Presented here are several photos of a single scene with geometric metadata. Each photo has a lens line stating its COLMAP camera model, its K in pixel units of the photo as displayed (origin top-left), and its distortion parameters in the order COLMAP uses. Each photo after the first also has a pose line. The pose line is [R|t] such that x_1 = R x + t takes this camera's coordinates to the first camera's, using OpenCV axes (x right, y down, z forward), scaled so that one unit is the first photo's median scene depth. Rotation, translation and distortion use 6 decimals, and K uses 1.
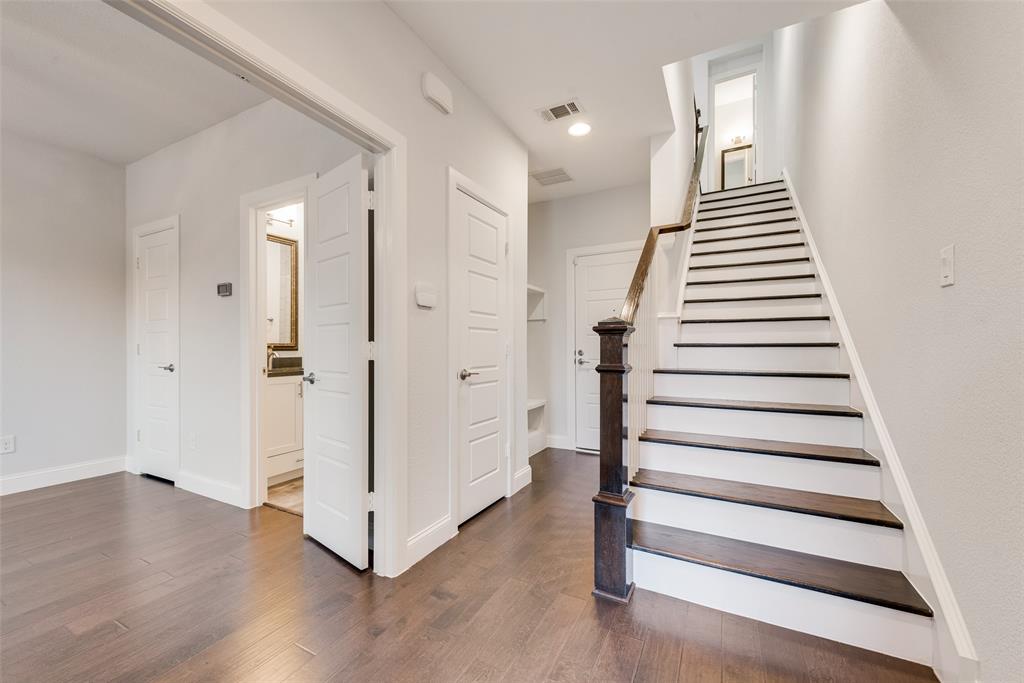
lens RADIAL K [[402.3, 0, 512.1], [0, 402.3, 345.3], [0, 0, 1]] dist [0.017117, -0.002244]
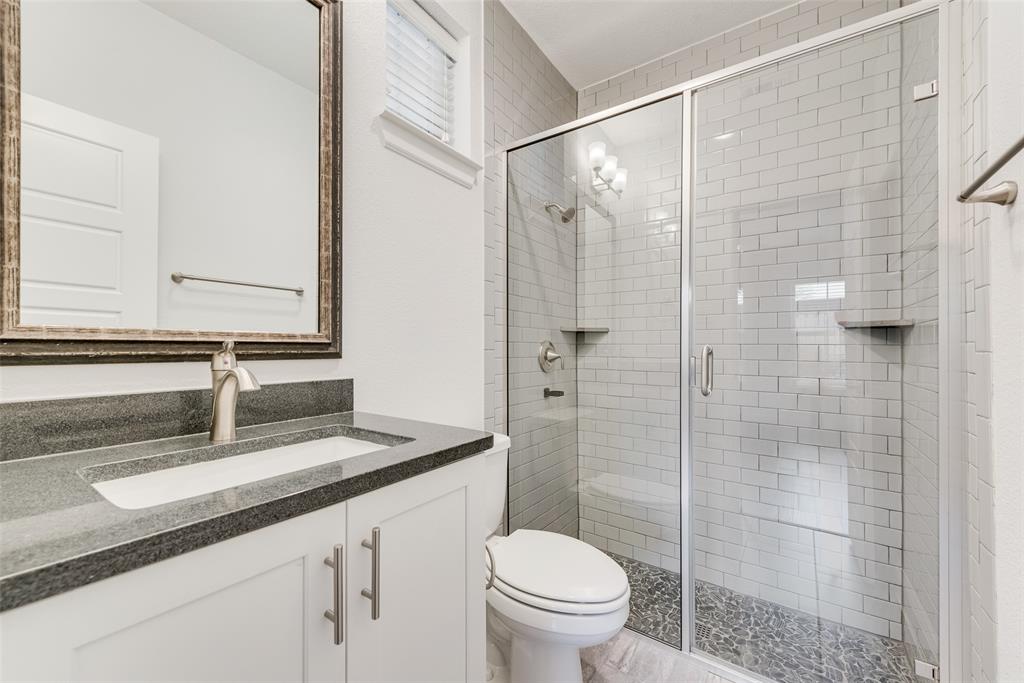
lens RADIAL K [[402.3, 0, 512.6], [0, 402.3, 344.4], [0, 0, 1]] dist [0.017117, -0.002244]
pose [[0.991875, 0.001284, -0.127213, -0.366018], [-0.002219, 0.999972, -0.007207, 0.004523], [0.127200, 0.007431, 0.991849, 0.720563]]
